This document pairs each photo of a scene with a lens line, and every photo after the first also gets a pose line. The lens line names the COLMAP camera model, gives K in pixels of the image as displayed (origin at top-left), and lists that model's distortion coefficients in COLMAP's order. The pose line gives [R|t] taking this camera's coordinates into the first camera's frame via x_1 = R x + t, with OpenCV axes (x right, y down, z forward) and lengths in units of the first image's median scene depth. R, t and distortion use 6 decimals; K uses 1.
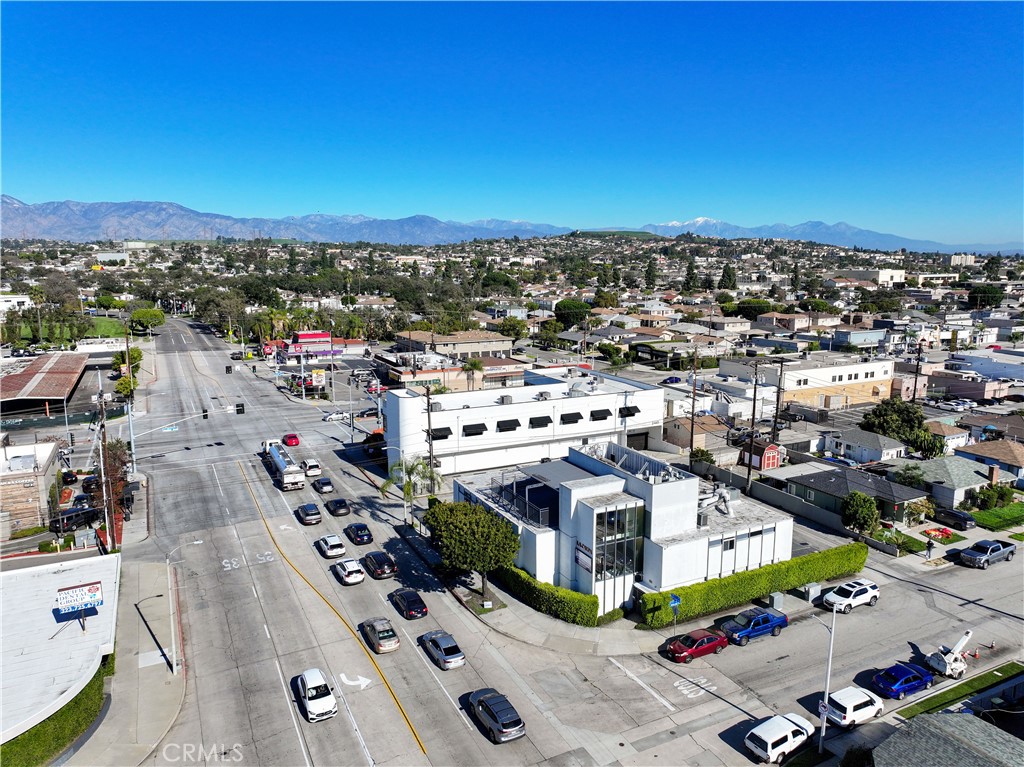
lens RADIAL K [[721.5, 0, 515.6], [0, 721.5, 379.2], [0, 0, 1]] dist [0.000657, 0.001519]
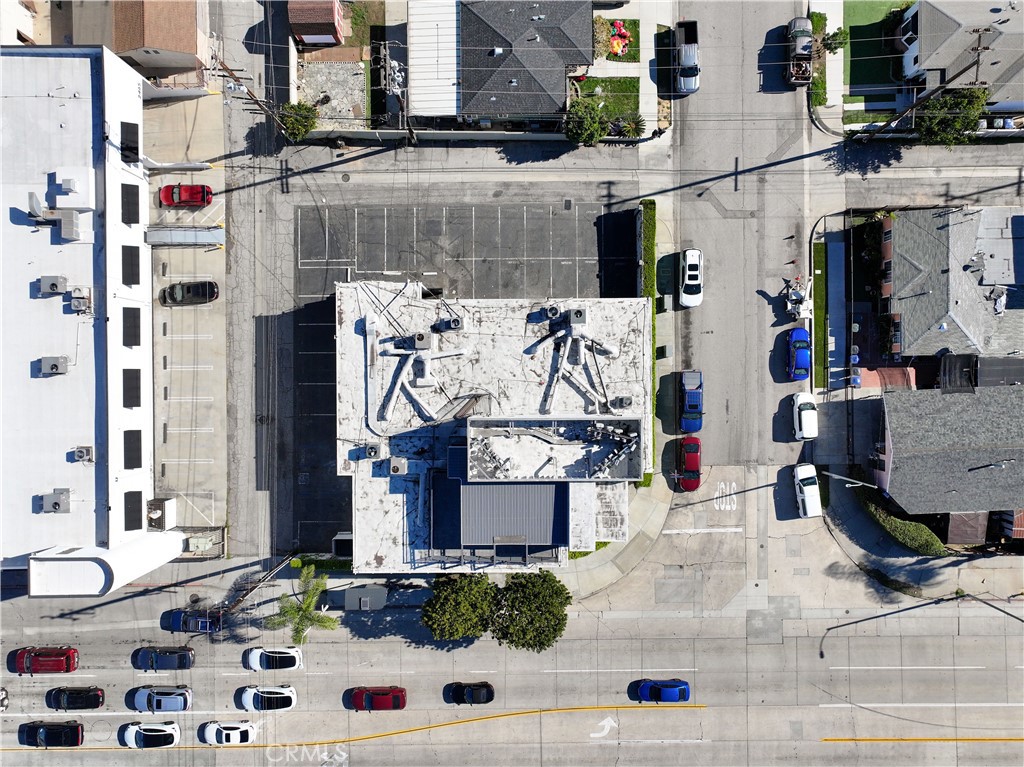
lens RADIAL K [[716.0, 0, 513.6], [0, 716.0, 378.3], [0, 0, 1]] dist [0.007118, 0.004081]
pose [[0.442773, -0.896618, -0.005388, 0.229427], [0.154138, 0.070195, 0.985553, -0.766829], [-0.883286, -0.437207, 0.169283, 1.003105]]
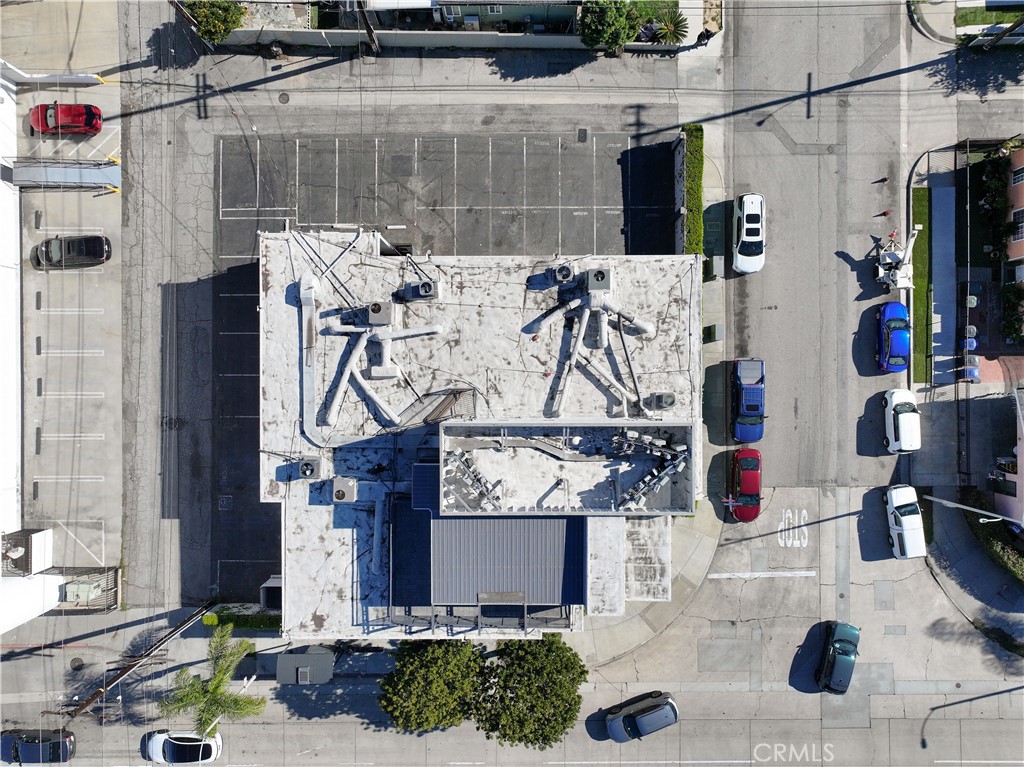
lens RADIAL K [[716.0, 0, 513.6], [0, 716.0, 378.3], [0, 0, 1]] dist [0.007118, 0.004081]
pose [[0.446062, -0.894992, -0.004252, 0.219902], [0.153685, 0.071914, 0.985499, -0.494555], [-0.881709, -0.440247, 0.169625, 1.039766]]
